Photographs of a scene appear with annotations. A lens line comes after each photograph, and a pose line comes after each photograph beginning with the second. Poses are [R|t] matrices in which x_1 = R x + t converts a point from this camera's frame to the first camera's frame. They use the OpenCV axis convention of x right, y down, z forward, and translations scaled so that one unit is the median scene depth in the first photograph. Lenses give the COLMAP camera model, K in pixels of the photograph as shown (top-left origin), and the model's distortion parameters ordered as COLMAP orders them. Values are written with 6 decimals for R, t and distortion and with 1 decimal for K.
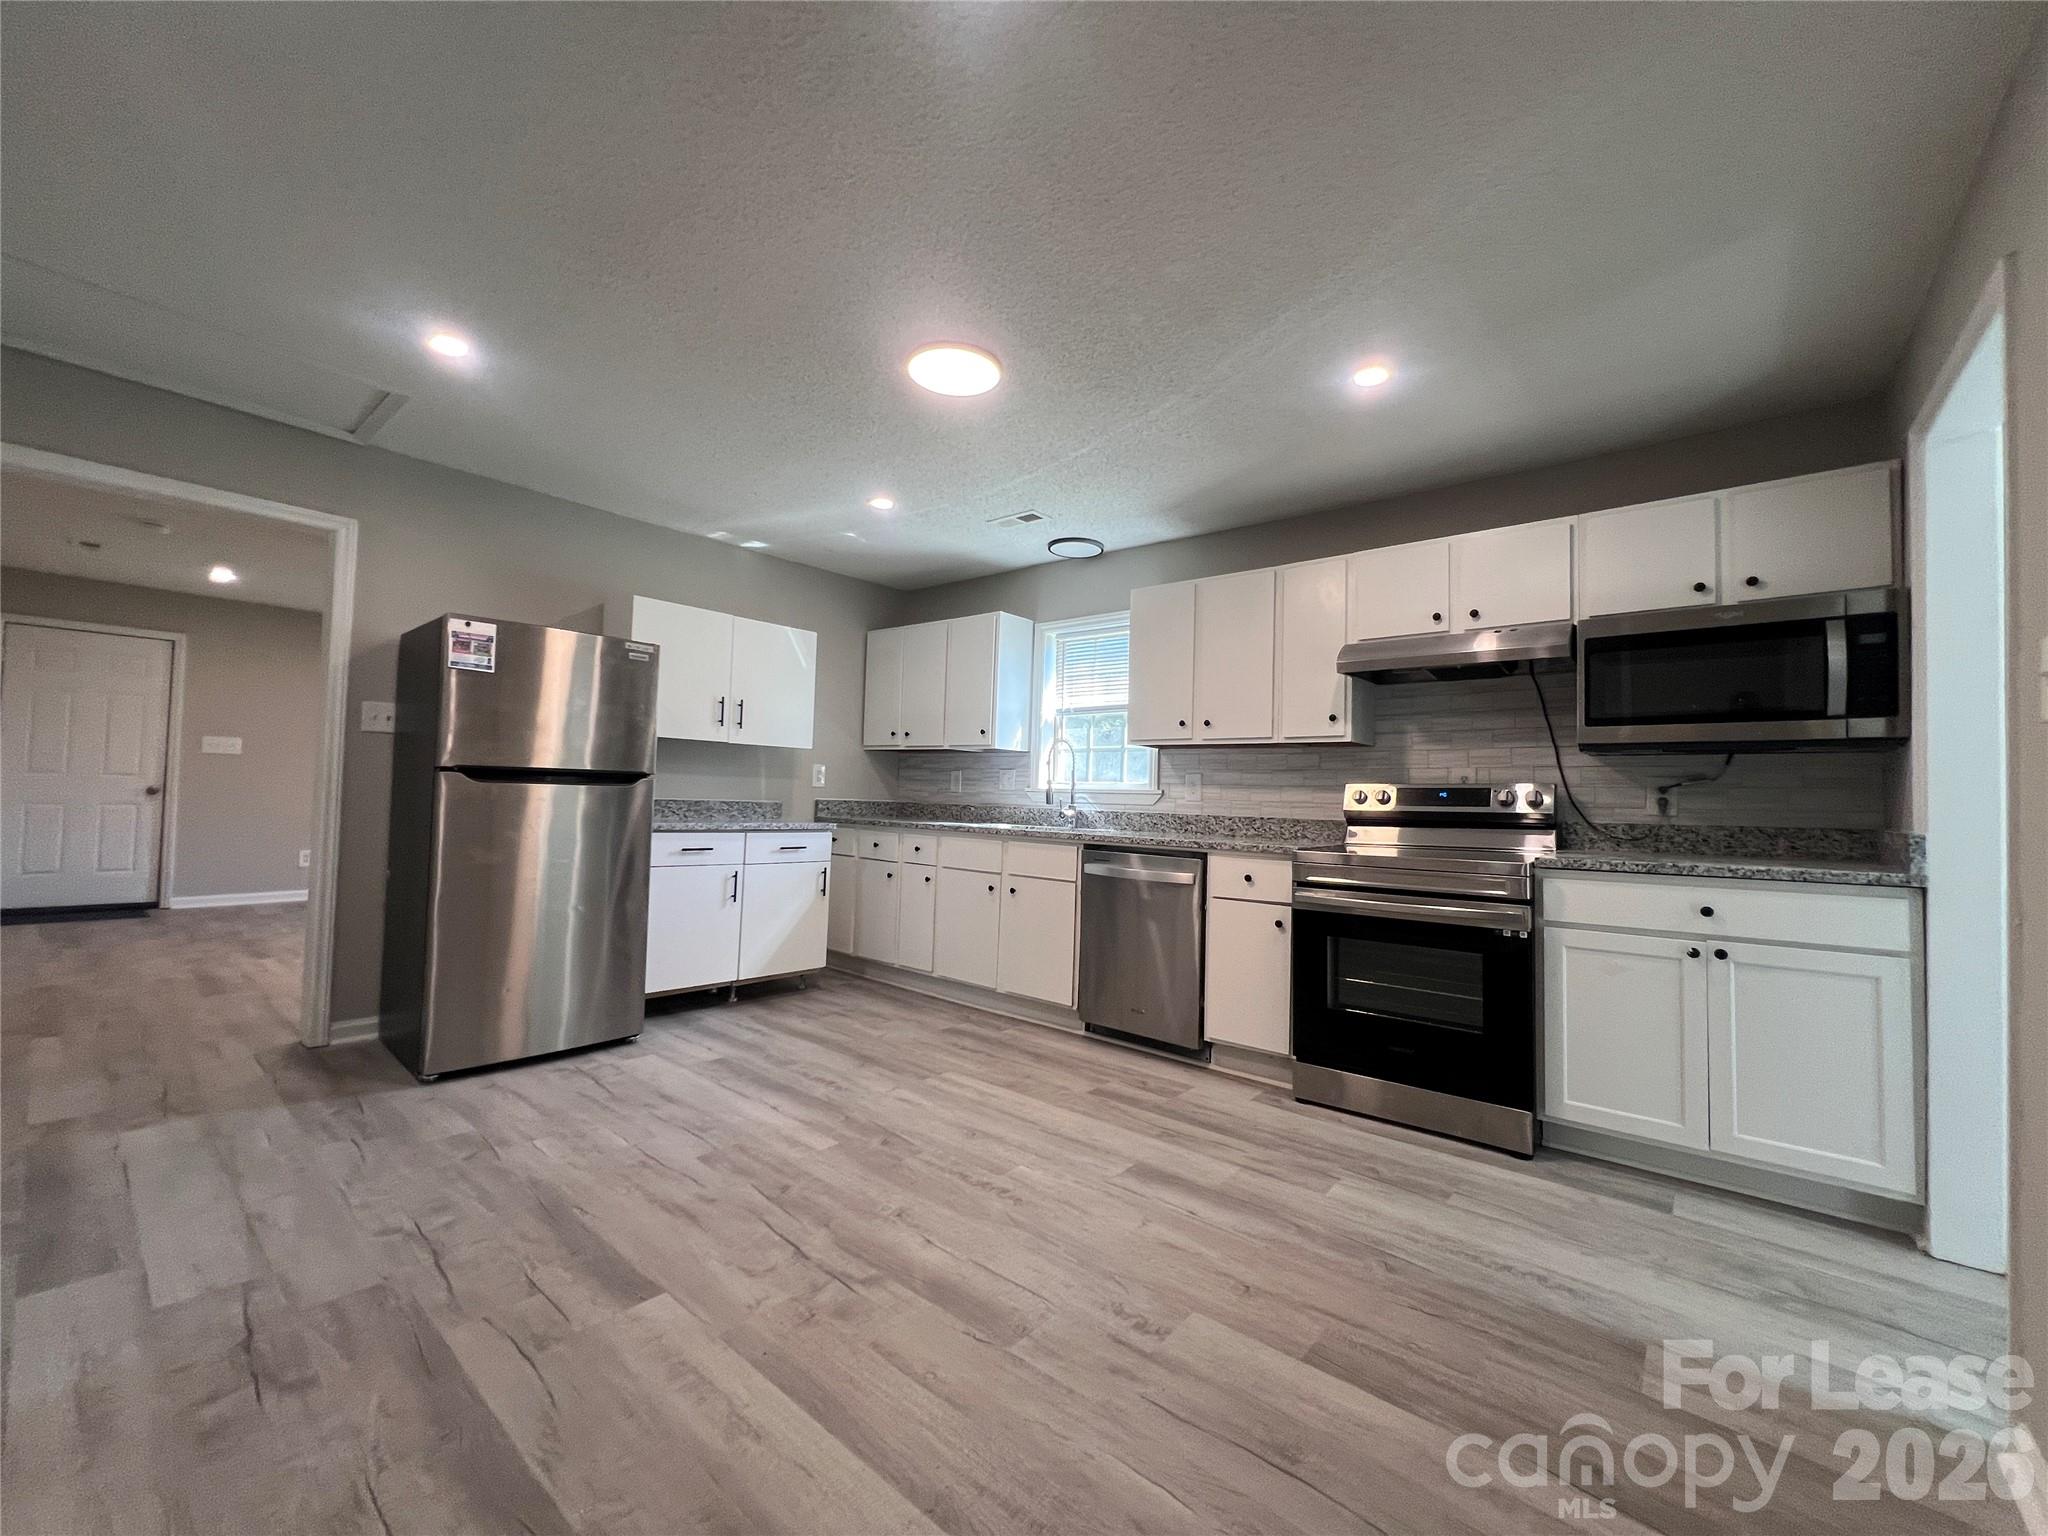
lens RADIAL K [[822.5, 0, 1024.0], [0, 822.5, 768.0], [0, 0, 1]] dist [-0.000313, 0.000396]
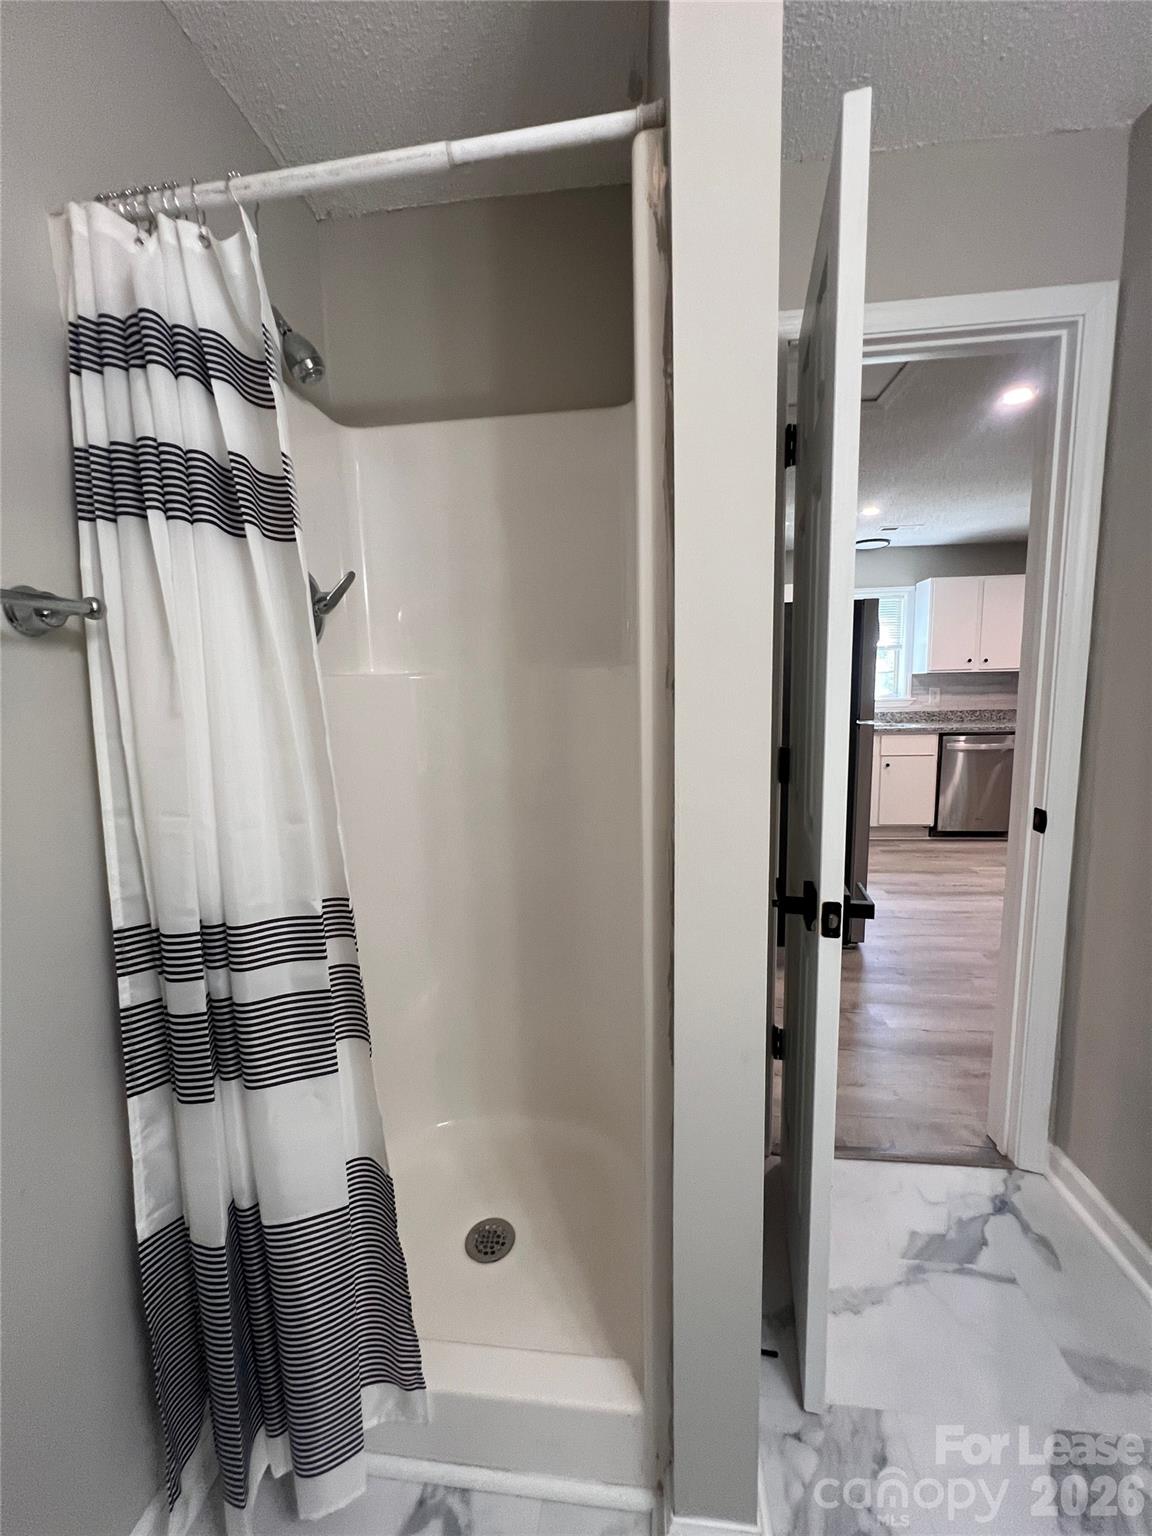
lens RADIAL K [[616.9, 0, 576.0], [0, 616.9, 768.0], [0, 0, 1]] dist [-0.000313, 0.000396]
pose [[0.835201, -0.125535, 0.535425, -1.273052], [0.032481, 0.983159, 0.179845, -0.094214], [-0.548984, -0.132816, 0.825213, 0.336126]]
